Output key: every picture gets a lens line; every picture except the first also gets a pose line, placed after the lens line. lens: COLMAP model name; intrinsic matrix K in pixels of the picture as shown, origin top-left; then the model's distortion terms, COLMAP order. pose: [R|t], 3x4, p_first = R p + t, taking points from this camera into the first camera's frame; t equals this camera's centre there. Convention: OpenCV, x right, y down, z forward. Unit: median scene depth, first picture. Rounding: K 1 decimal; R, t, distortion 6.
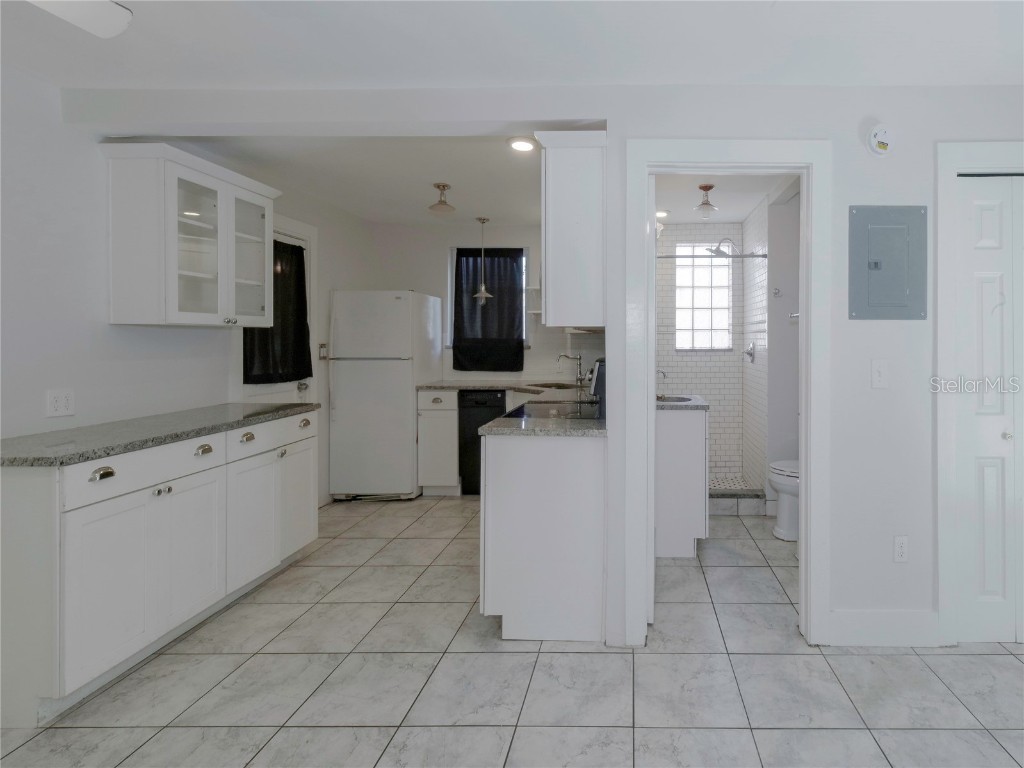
lens RADIAL K [[526.0, 0, 564.1], [0, 526.0, 345.6], [0, 0, 1]] dist [0.002717, 0.000137]
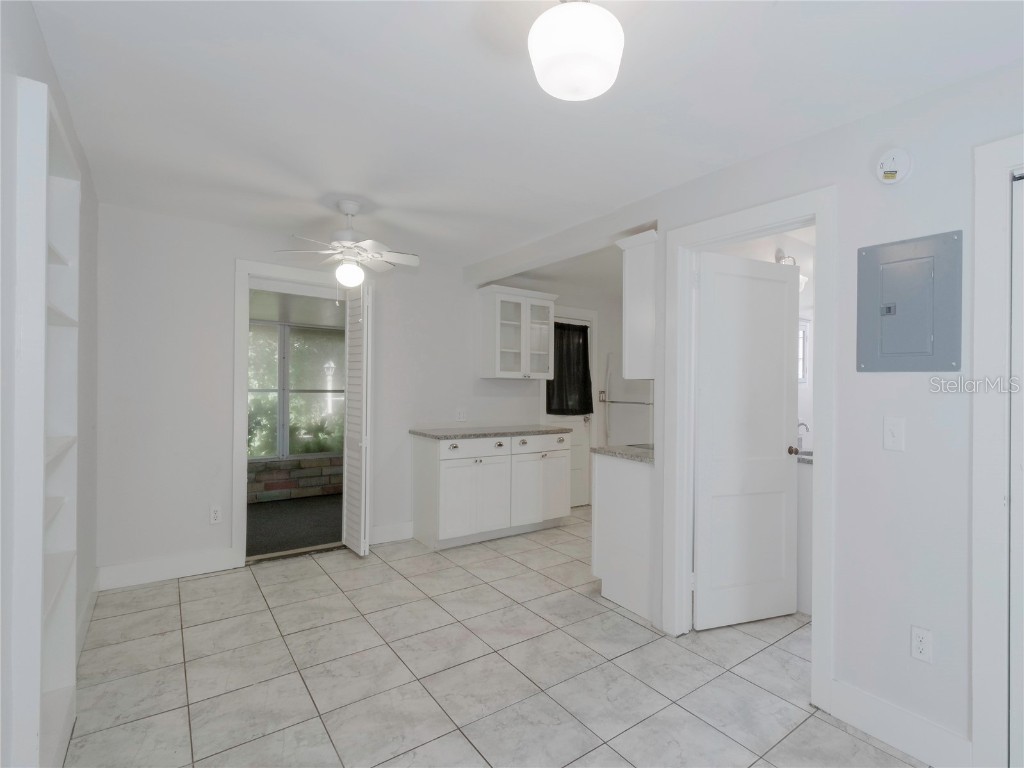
lens RADIAL K [[525.8, 0, 510.2], [0, 525.8, 405.3], [0, 0, 1]] dist [0.005983, 0.000434]
pose [[0.556278, 0.042013, -0.829934, 0.859372], [-0.028915, 0.999095, 0.031196, -0.002606], [0.830493, 0.006644, 0.556989, -0.016597]]
